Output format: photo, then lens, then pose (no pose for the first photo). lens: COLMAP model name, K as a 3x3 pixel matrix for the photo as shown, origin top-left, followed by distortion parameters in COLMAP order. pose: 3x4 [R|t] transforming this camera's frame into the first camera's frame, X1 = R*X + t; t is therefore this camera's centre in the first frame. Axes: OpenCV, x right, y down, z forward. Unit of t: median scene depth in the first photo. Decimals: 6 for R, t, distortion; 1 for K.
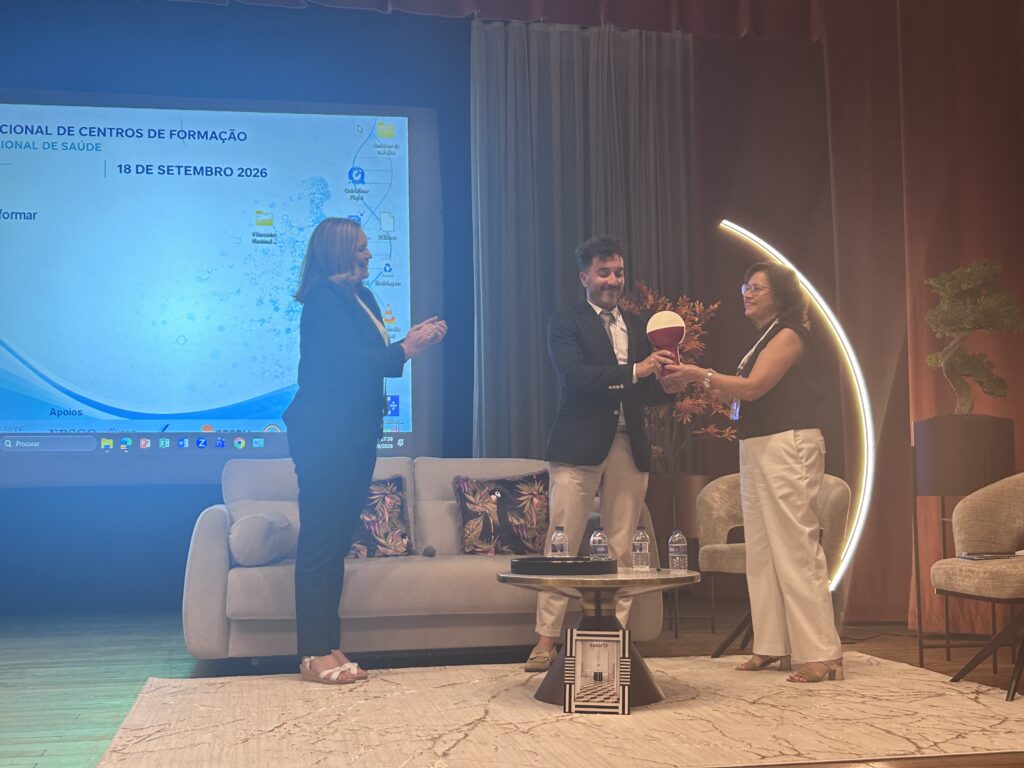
lens RADIAL K [[1264.4, 0, 495.0], [0, 1264.4, 401.5], [0, 0, 1]] dist [0.052450, 0.000000]
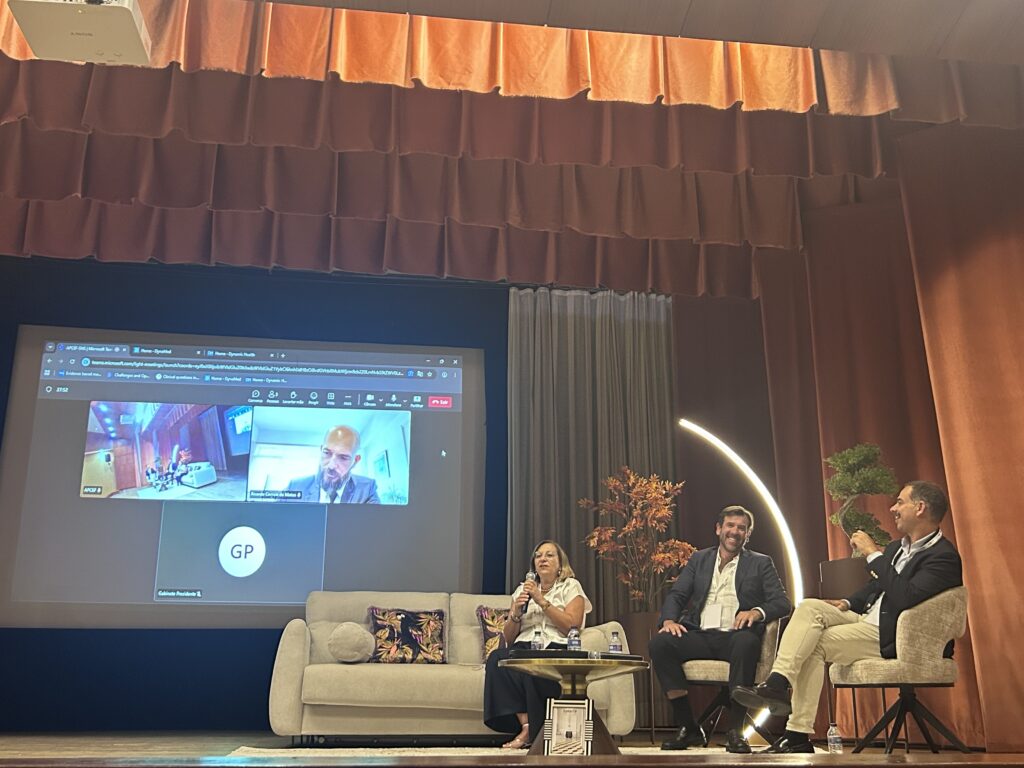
lens RADIAL K [[1042.7, 0, 508.4], [0, 1042.7, 387.5], [0, 0, 1]] dist [0.035733, 0.000000]
pose [[0.998900, 0.003209, -0.046777, 0.043962], [-0.013149, 0.976797, -0.213765, 0.062043], [0.045006, 0.214144, 0.975765, -0.103762]]
